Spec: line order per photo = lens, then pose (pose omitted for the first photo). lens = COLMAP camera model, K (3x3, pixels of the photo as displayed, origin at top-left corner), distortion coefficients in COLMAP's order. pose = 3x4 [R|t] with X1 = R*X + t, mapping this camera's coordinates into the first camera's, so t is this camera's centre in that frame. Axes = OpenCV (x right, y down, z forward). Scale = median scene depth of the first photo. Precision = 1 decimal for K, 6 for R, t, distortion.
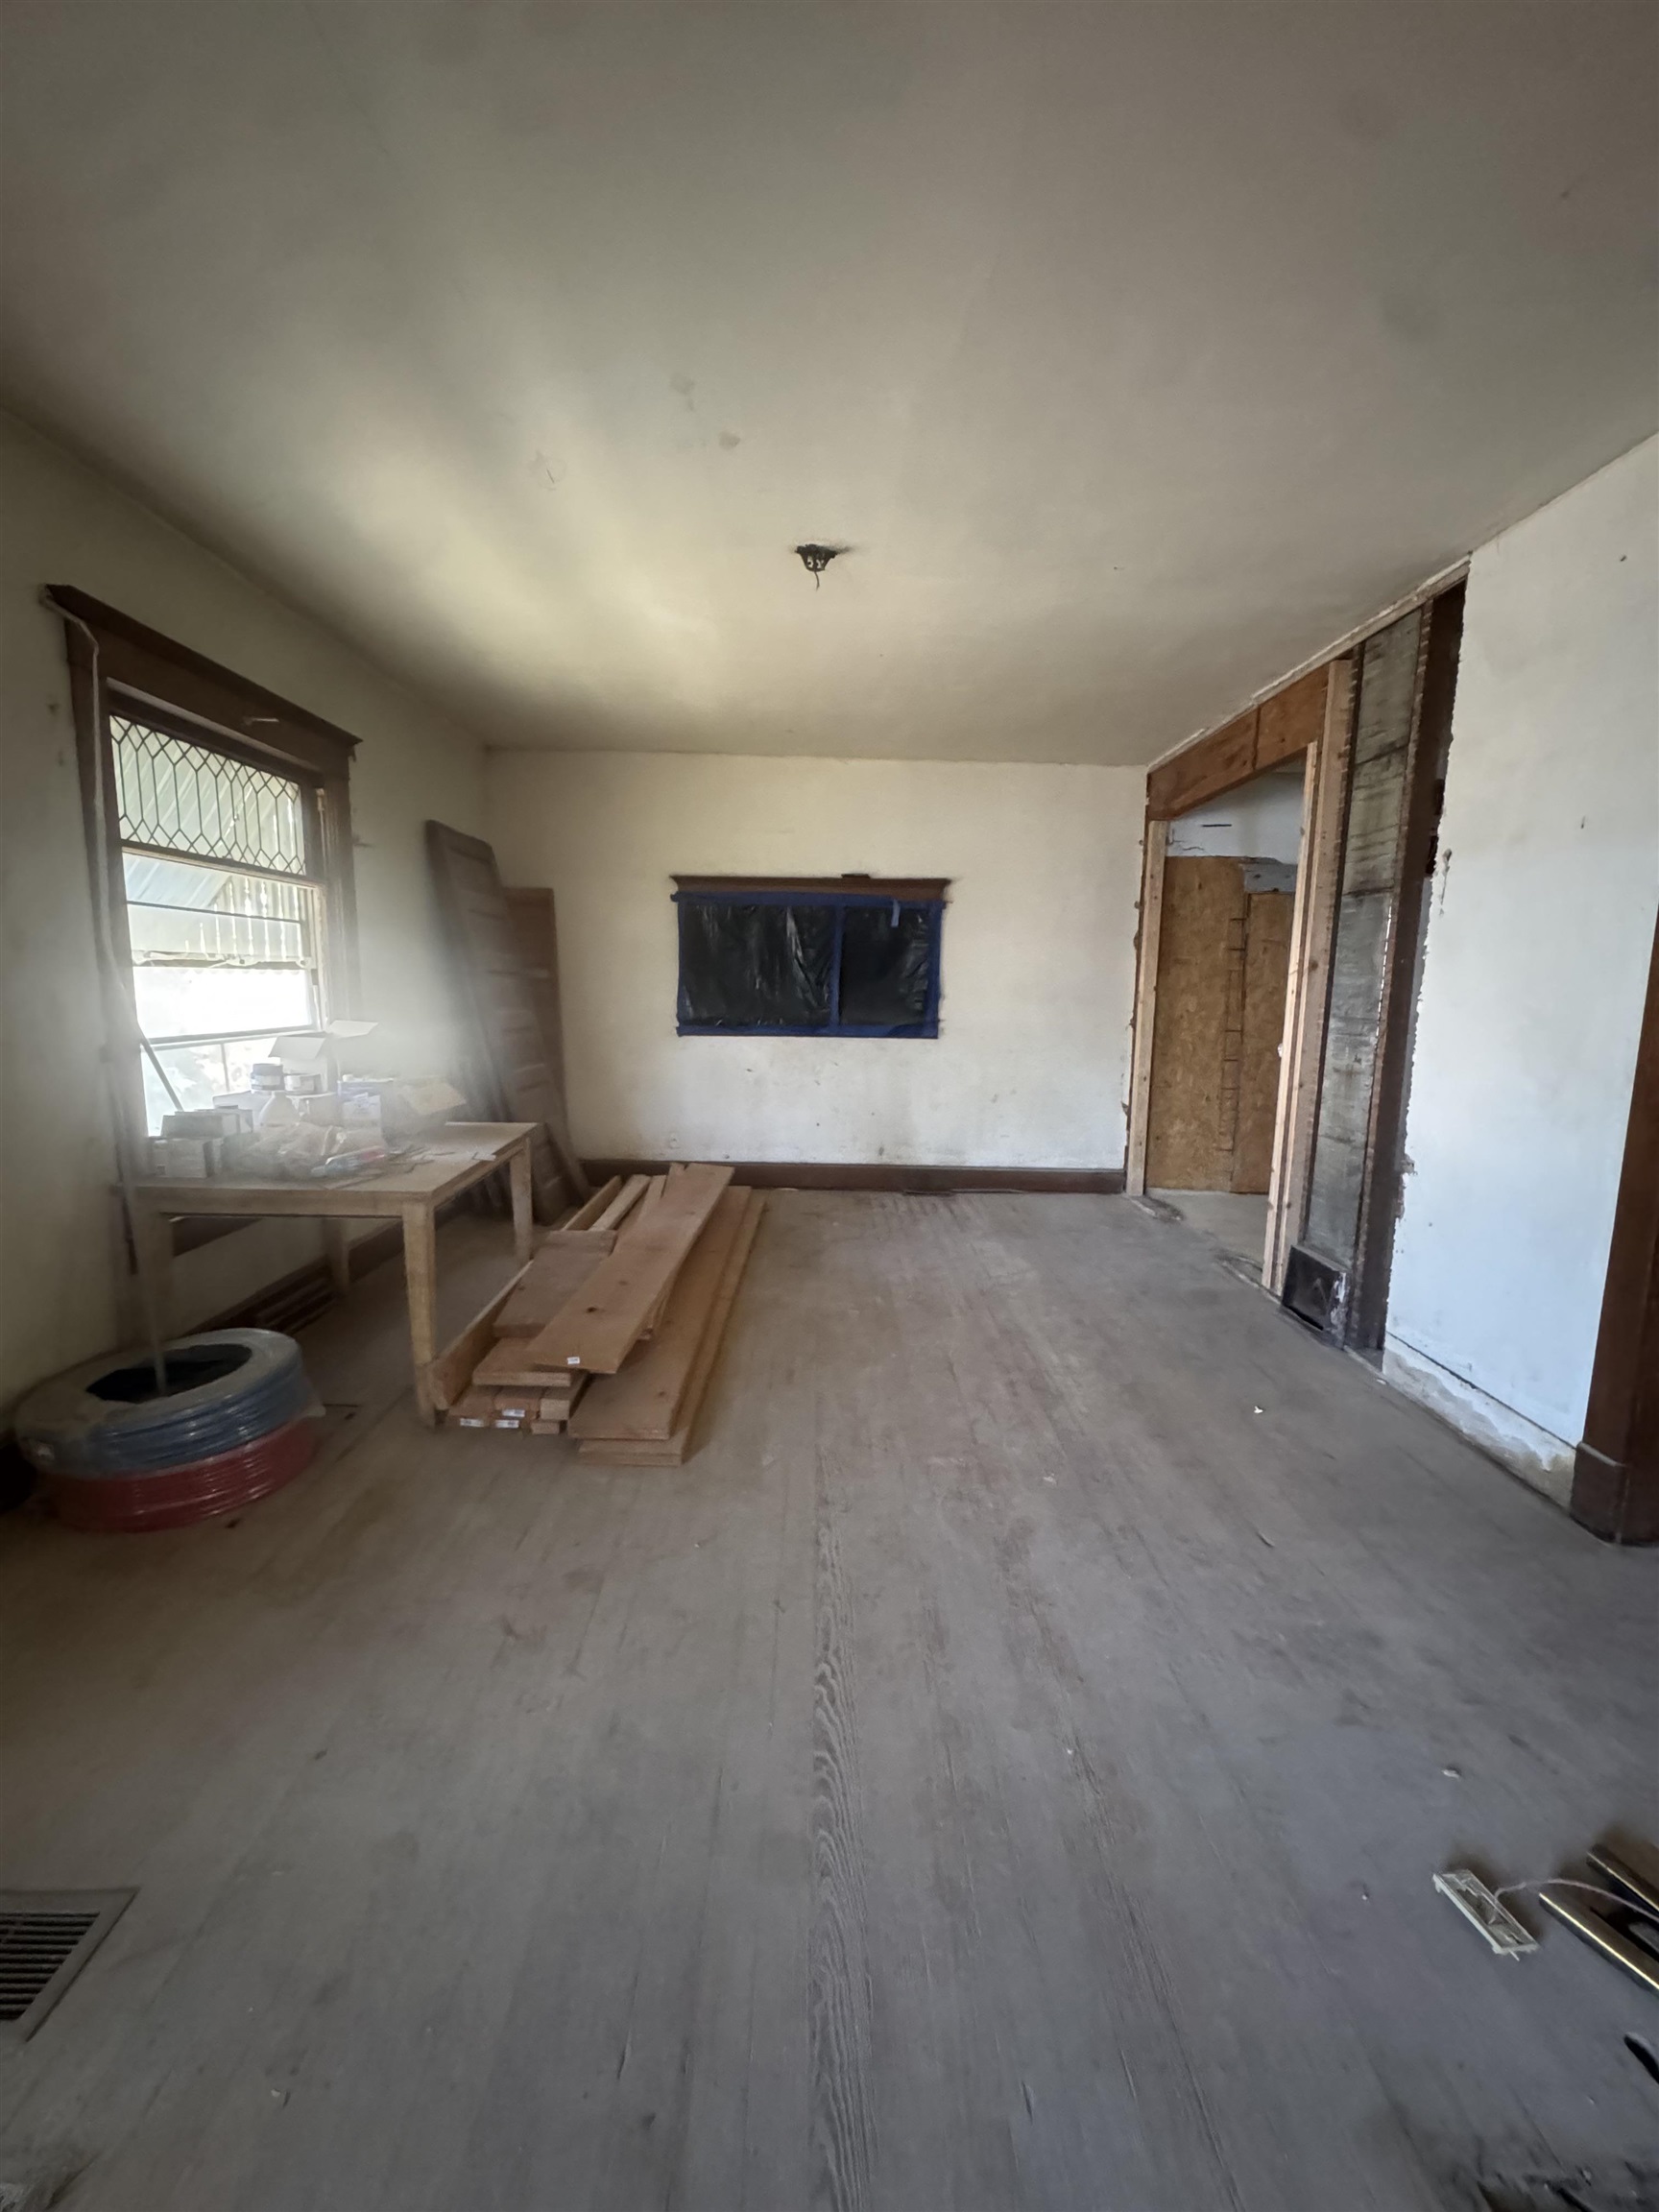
lens RADIAL K [[879.7, 0, 827.6], [0, 879.7, 1106.6], [0, 0, 1]] dist [-0.003252, 0.000234]
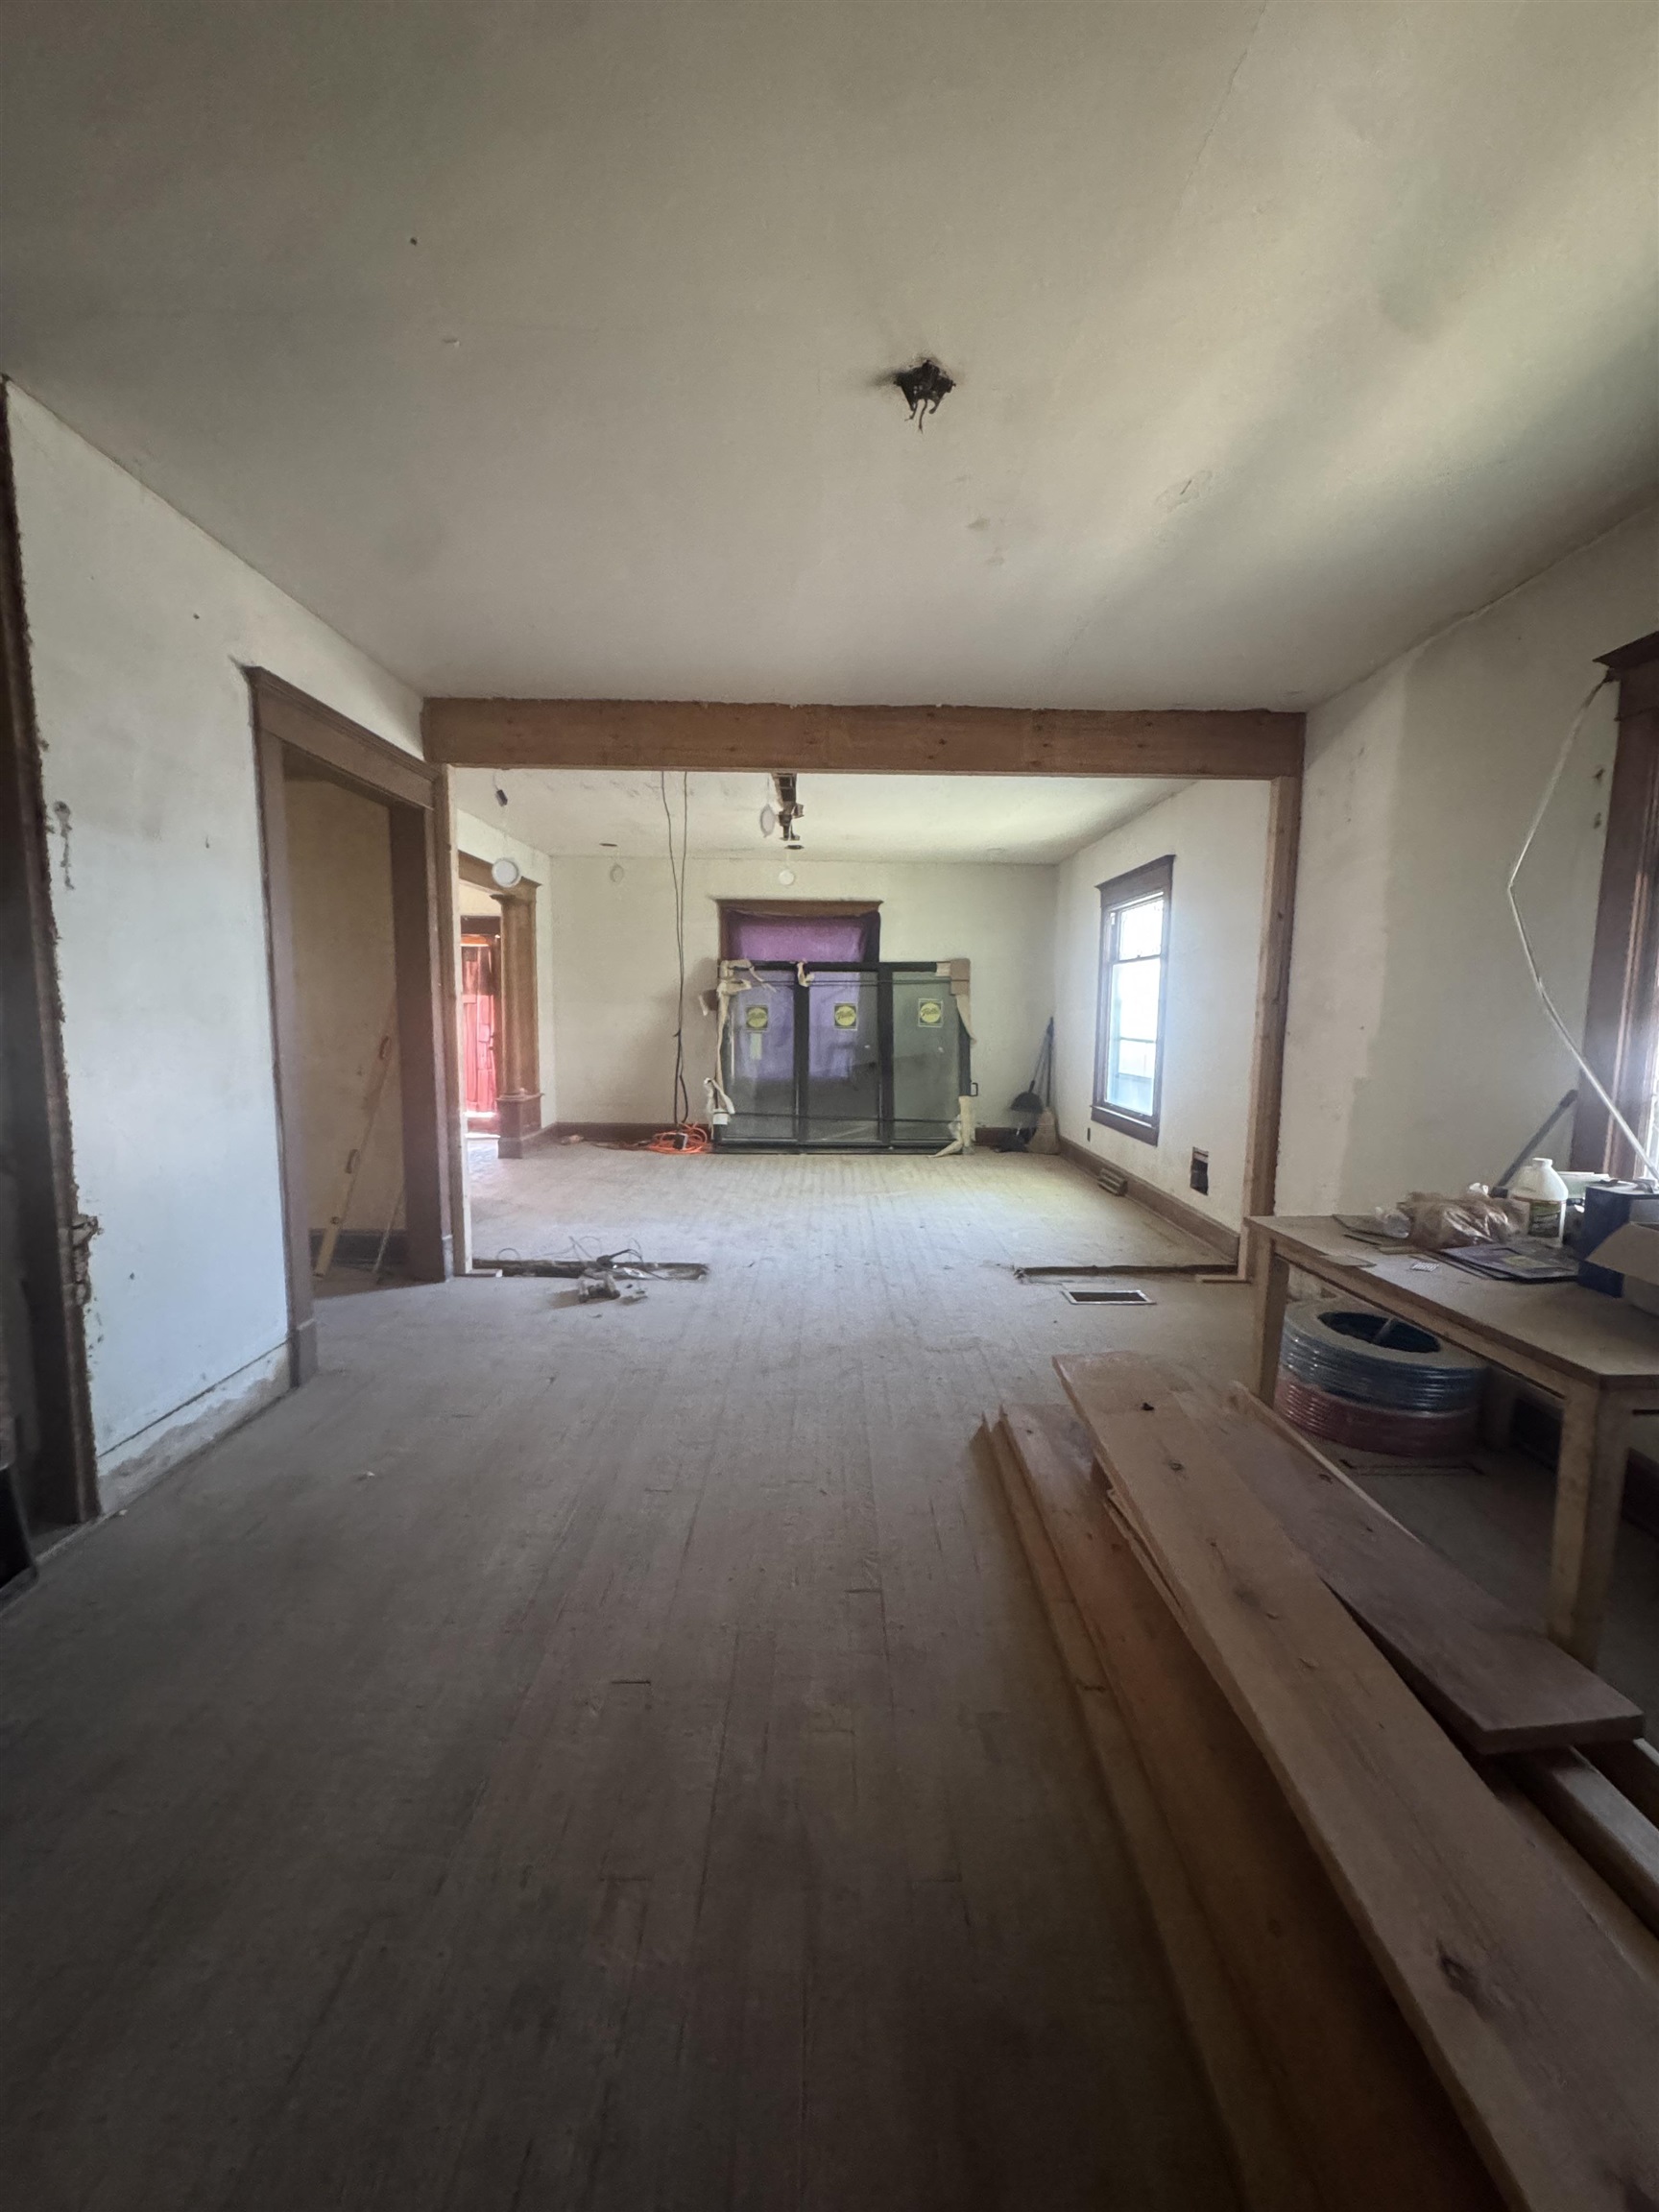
lens RADIAL K [[879.7, 0, 827.6], [0, 879.7, 1106.6], [0, 0, 1]] dist [-0.003252, 0.000234]
pose [[-0.999475, -0.031876, 0.005839, 0.029567], [-0.029367, 0.967102, 0.252689, -0.197463], [-0.013702, 0.252385, -0.967530, 1.401473]]
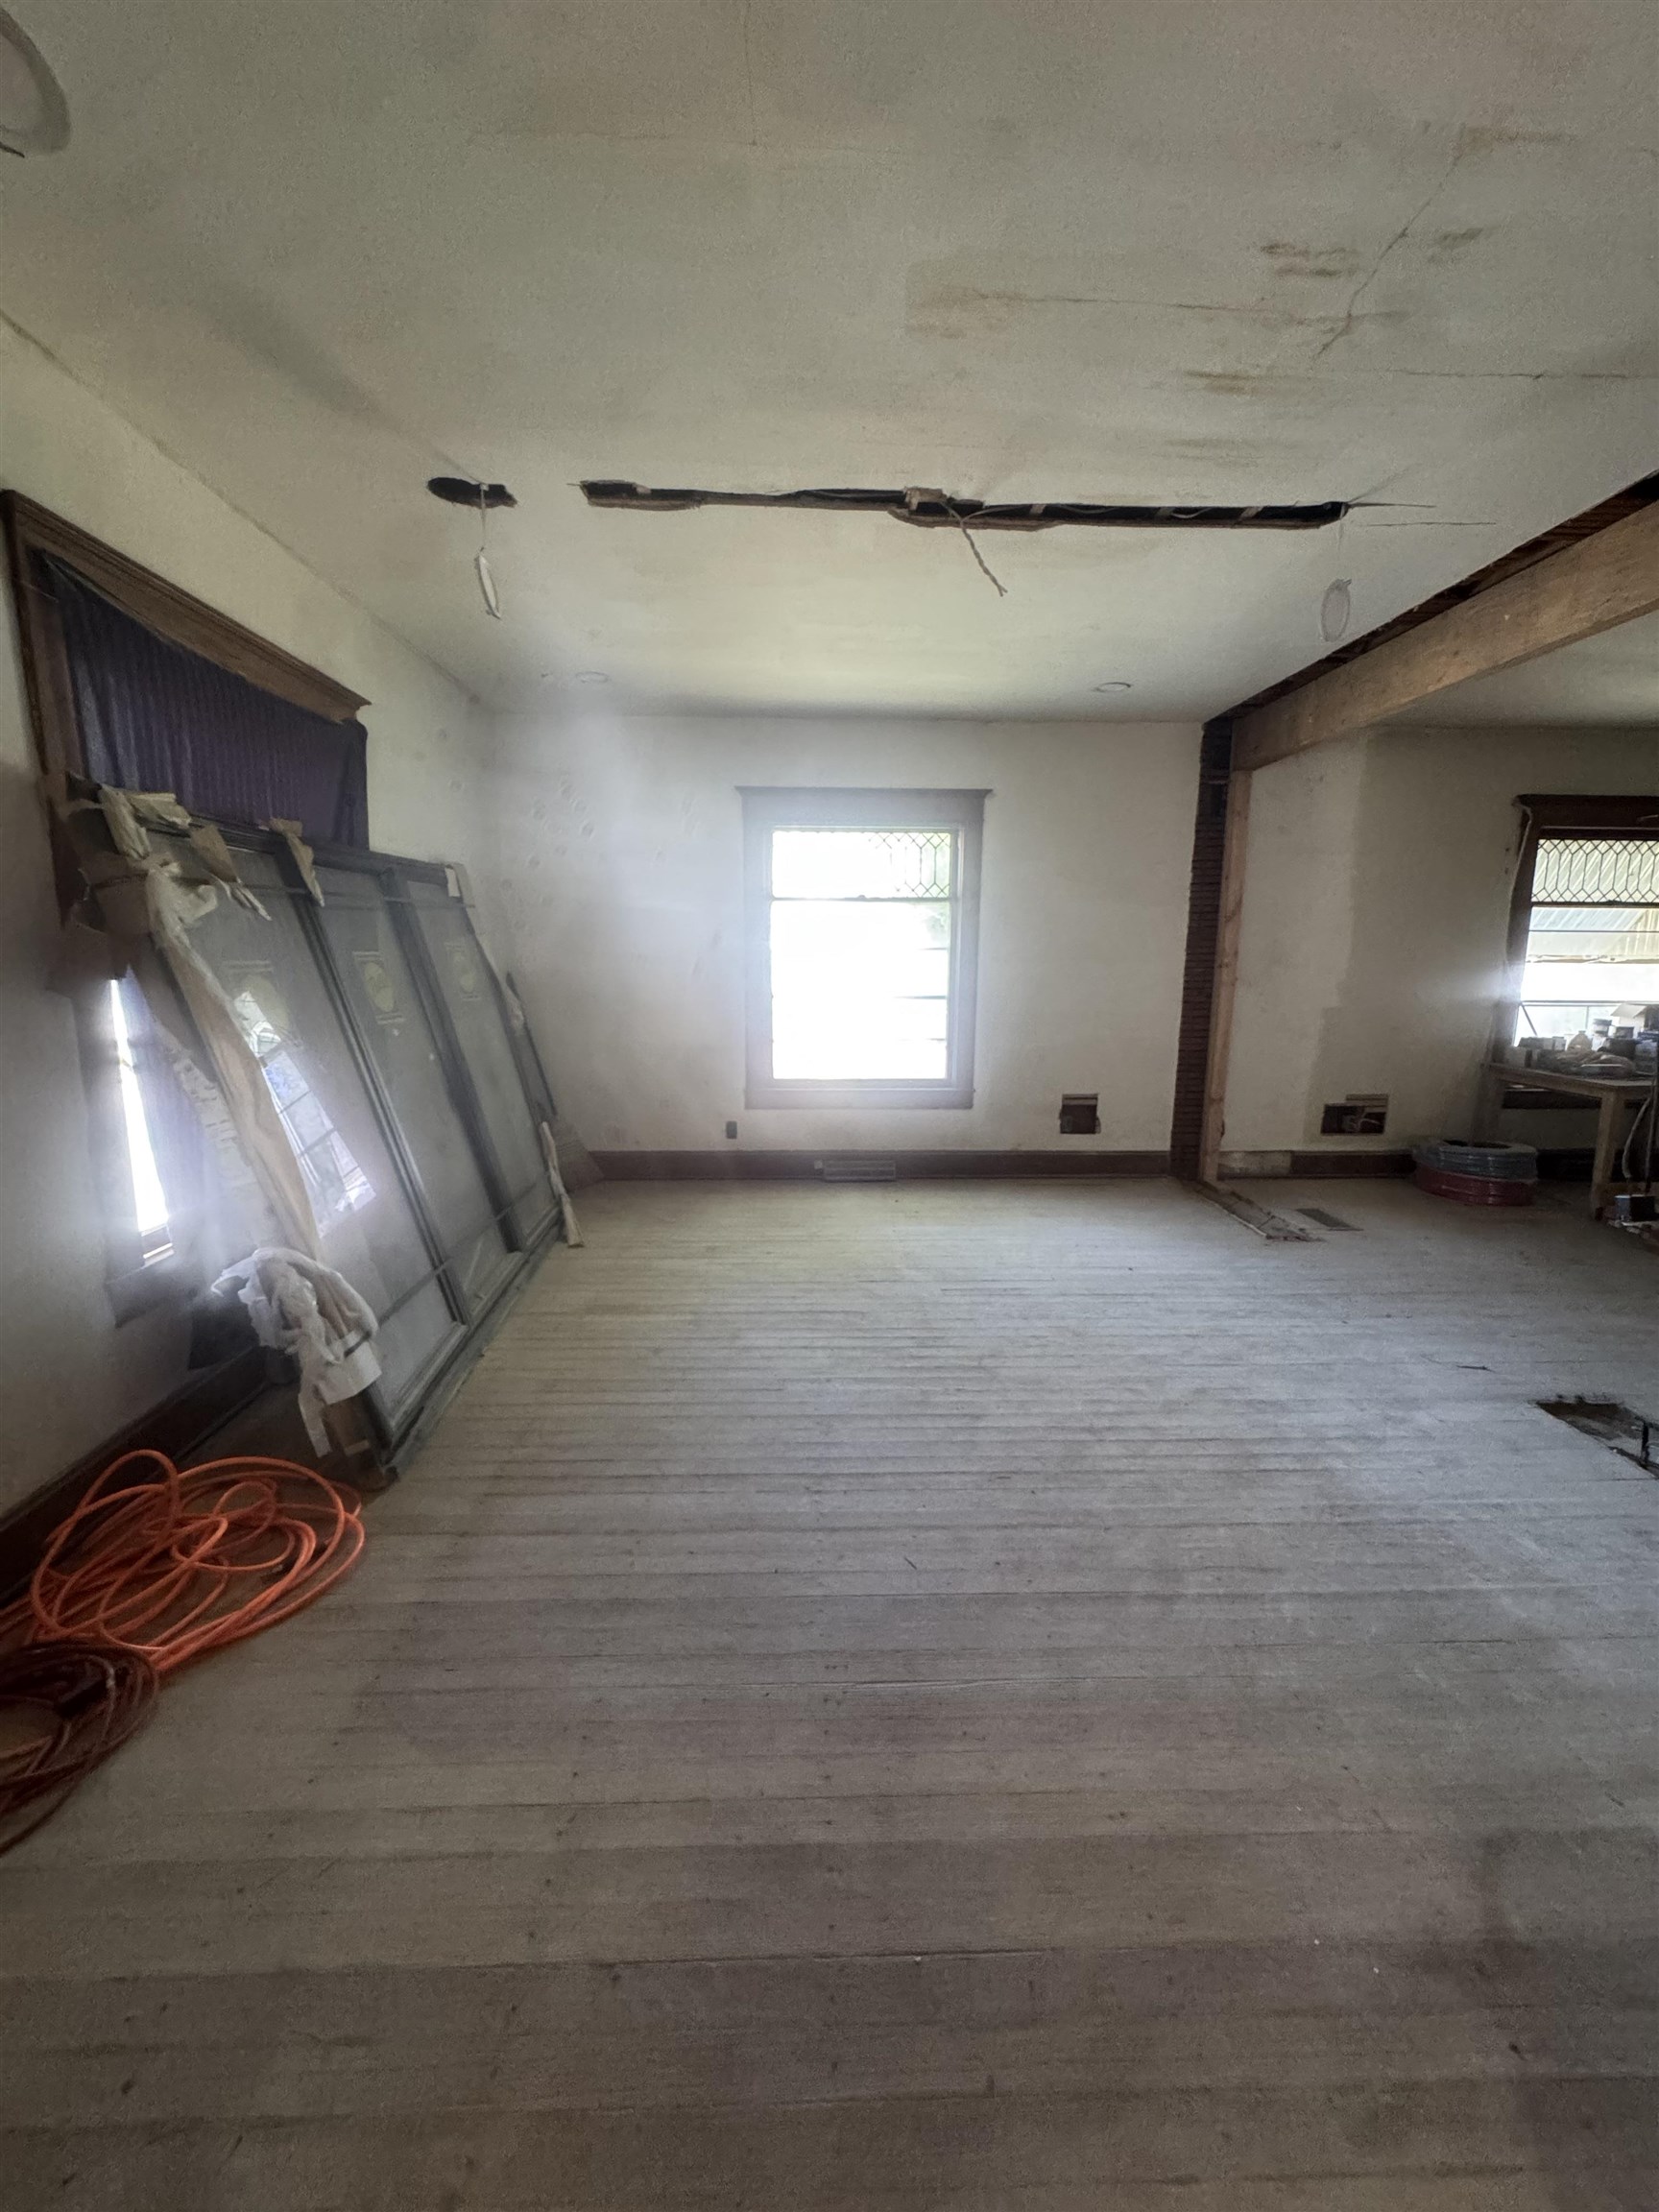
lens RADIAL K [[879.7, 0, 827.6], [0, 879.7, 1106.6], [0, 0, 1]] dist [-0.003252, 0.000234]
pose [[0.017321, 0.151650, -0.988283, 0.925986], [-0.148263, 0.977893, 0.147457, 0.078720], [0.988796, 0.143972, 0.039422, -0.475691]]
